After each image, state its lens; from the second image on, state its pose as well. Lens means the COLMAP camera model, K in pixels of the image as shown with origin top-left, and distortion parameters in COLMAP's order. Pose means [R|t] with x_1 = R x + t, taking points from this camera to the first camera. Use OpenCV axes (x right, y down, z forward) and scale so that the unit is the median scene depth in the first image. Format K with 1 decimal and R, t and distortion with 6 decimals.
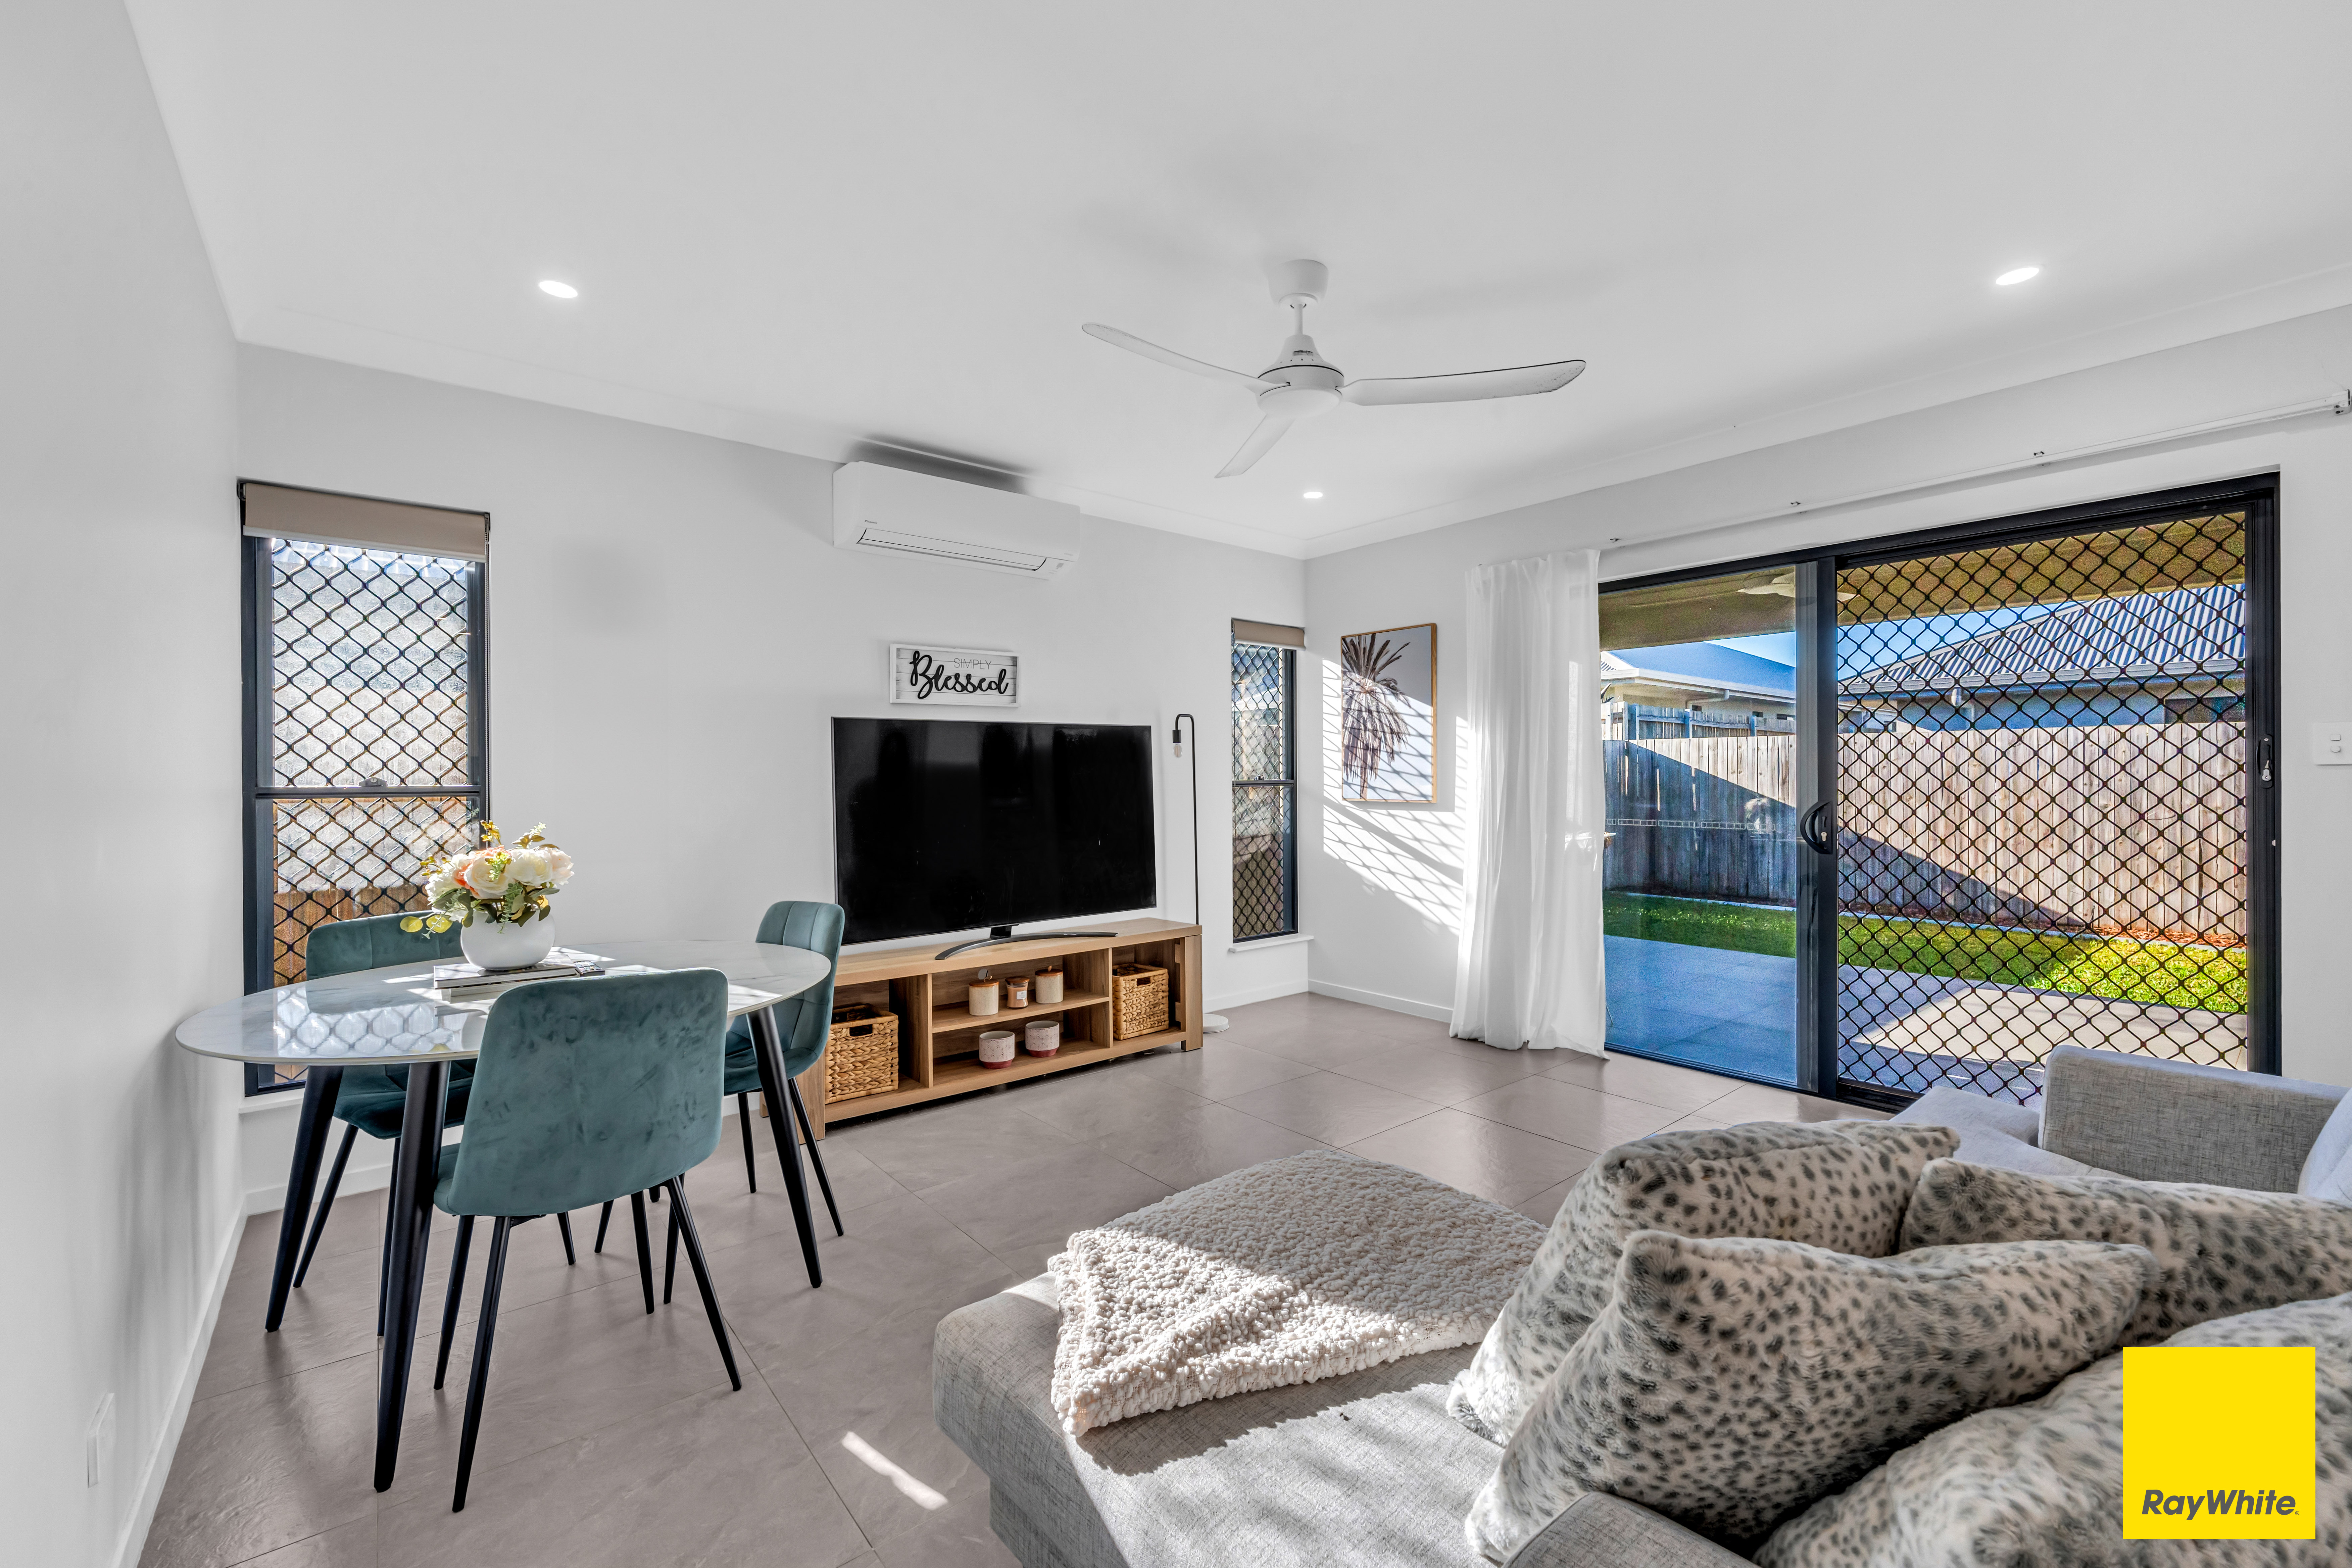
lens RADIAL K [[958.1, 0, 1176.0], [0, 958.1, 784.0], [0, 0, 1]] dist [0.000118, -0.000021]
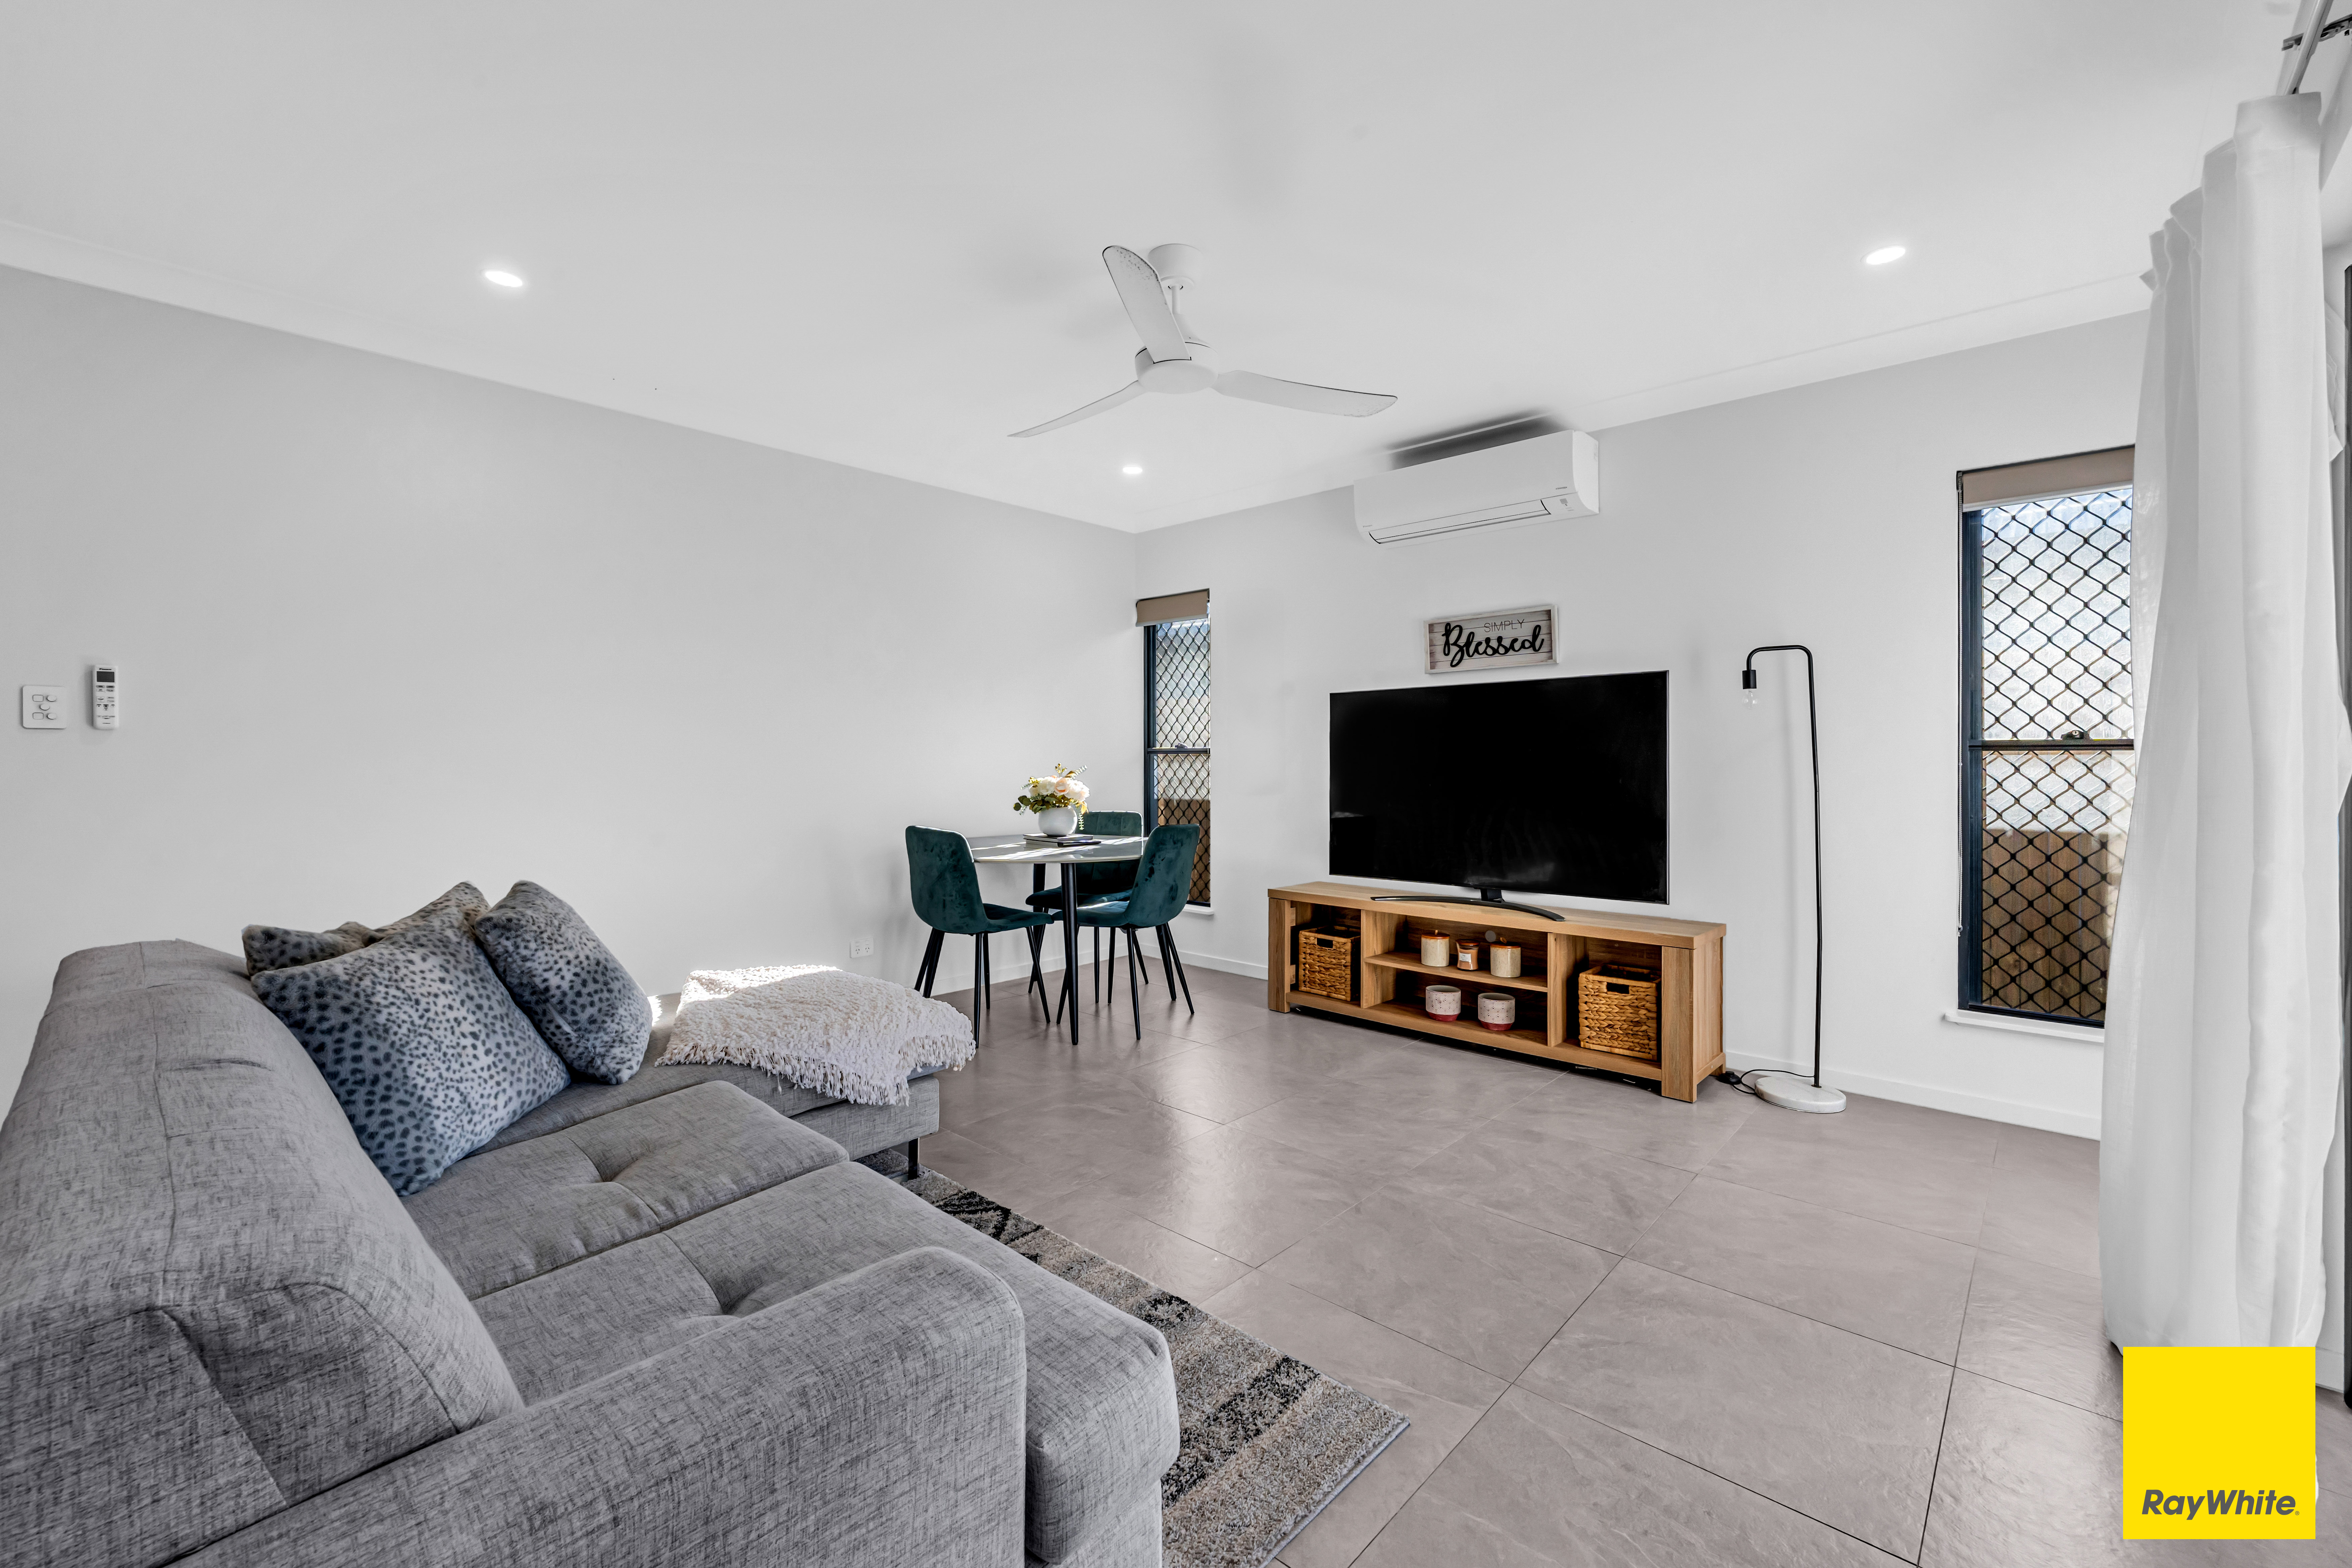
lens RADIAL K [[958.1, 0, 1176.0], [0, 958.1, 784.0], [0, 0, 1]] dist [0.000118, -0.000021]
pose [[0.135272, 0.032602, -0.990272, 0.750984], [-0.004051, 0.999468, 0.032351, 0.008302], [0.990800, -0.000365, 0.135332, 0.543830]]
